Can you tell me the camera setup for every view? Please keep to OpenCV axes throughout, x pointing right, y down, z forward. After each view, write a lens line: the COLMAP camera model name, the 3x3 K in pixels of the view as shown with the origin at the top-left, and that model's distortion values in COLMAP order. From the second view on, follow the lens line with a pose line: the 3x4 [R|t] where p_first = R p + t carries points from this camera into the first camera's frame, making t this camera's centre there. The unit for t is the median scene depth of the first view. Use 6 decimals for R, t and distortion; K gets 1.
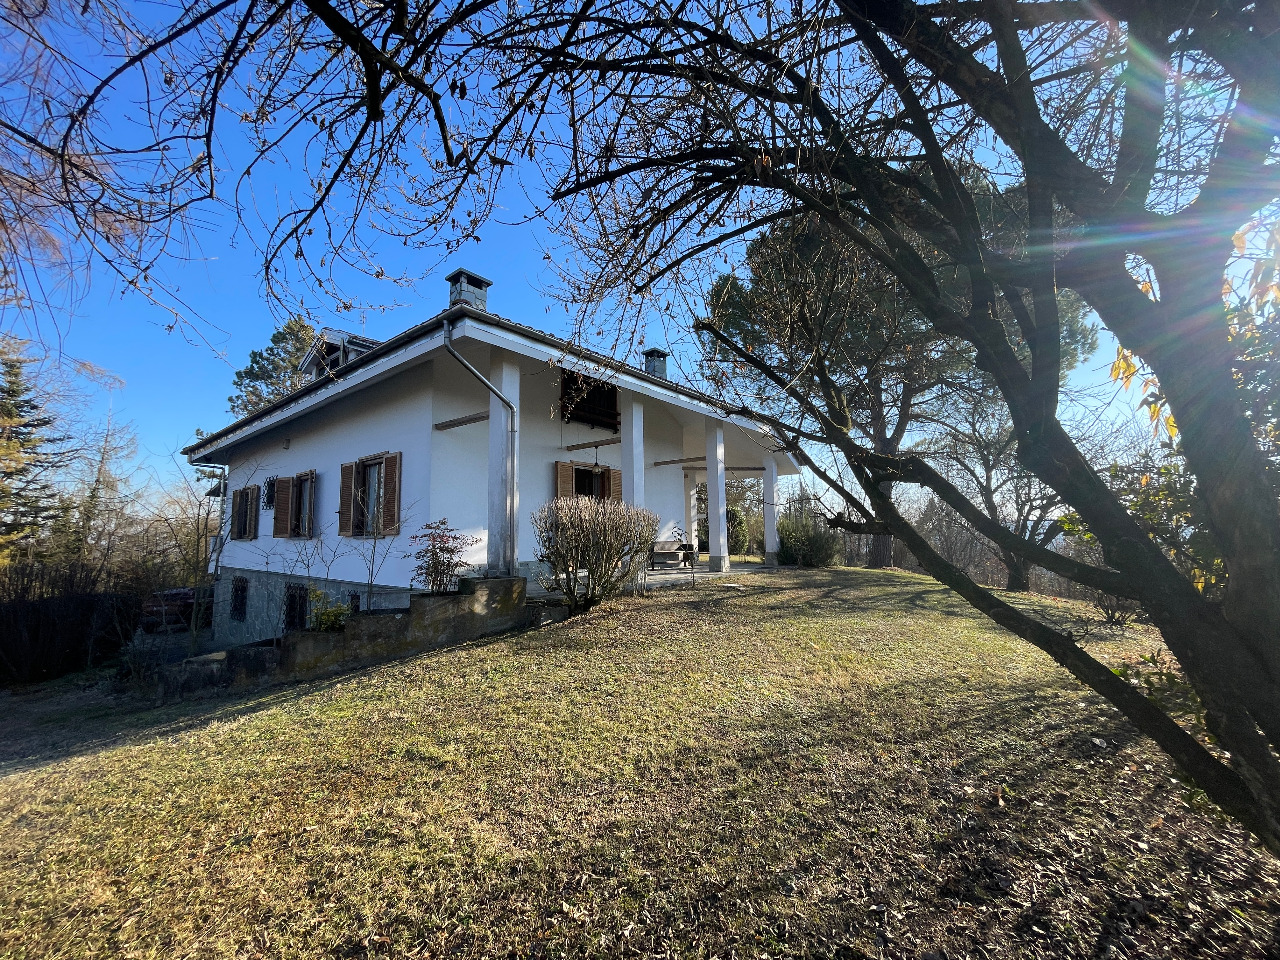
lens RADIAL K [[512.5, 0, 636.7], [0, 512.5, 479.0], [0, 0, 1]] dist [-0.000551, -0.000047]
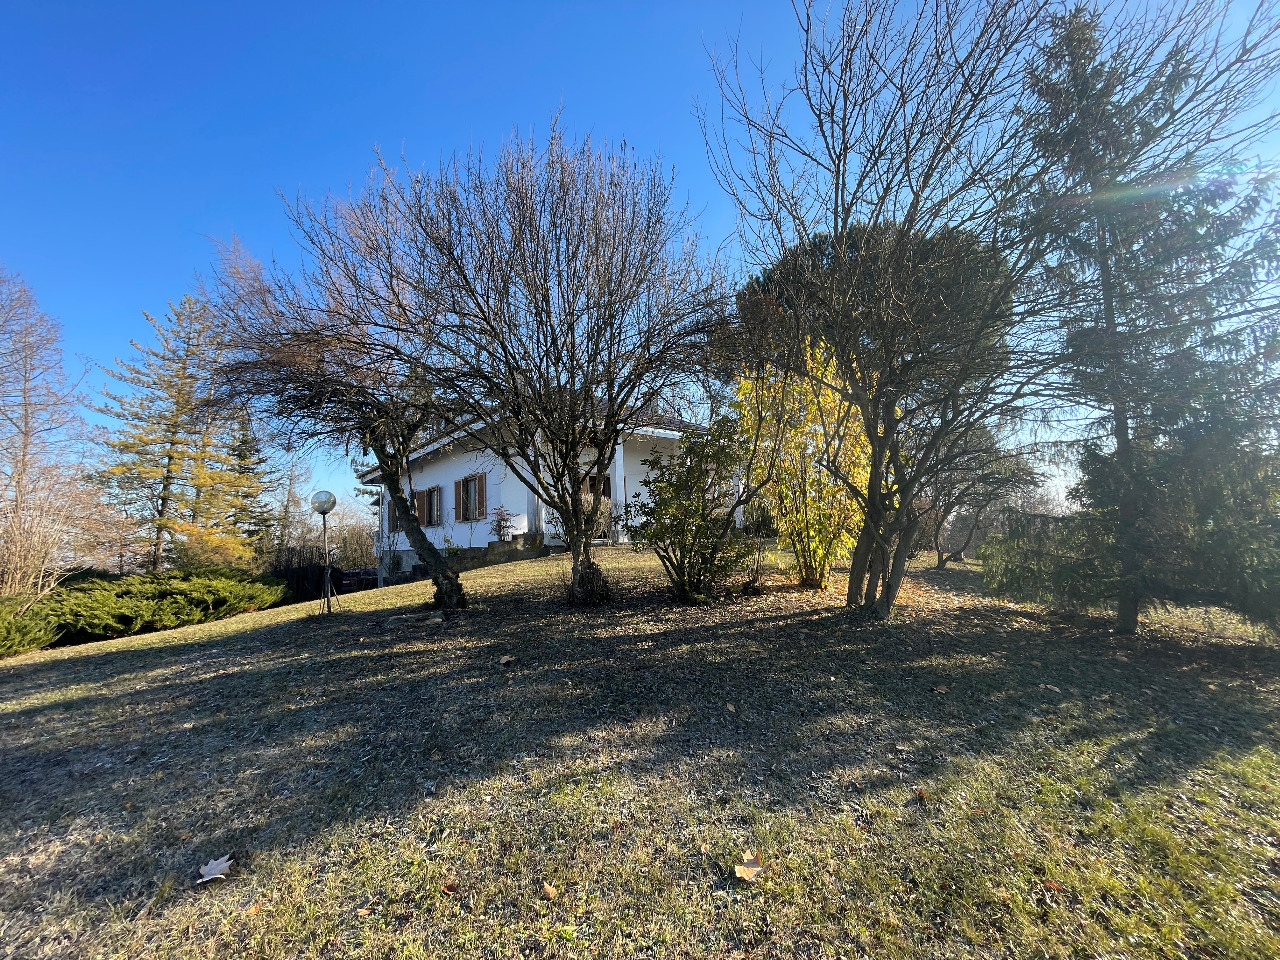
lens RADIAL K [[512.5, 0, 636.7], [0, 512.5, 479.0], [0, 0, 1]] dist [-0.000551, -0.000047]
pose [[0.984331, -0.044944, -0.170504, 0.293530], [0.043645, 0.998983, -0.011360, 0.008864], [0.170841, 0.003740, 0.985291, -0.544189]]
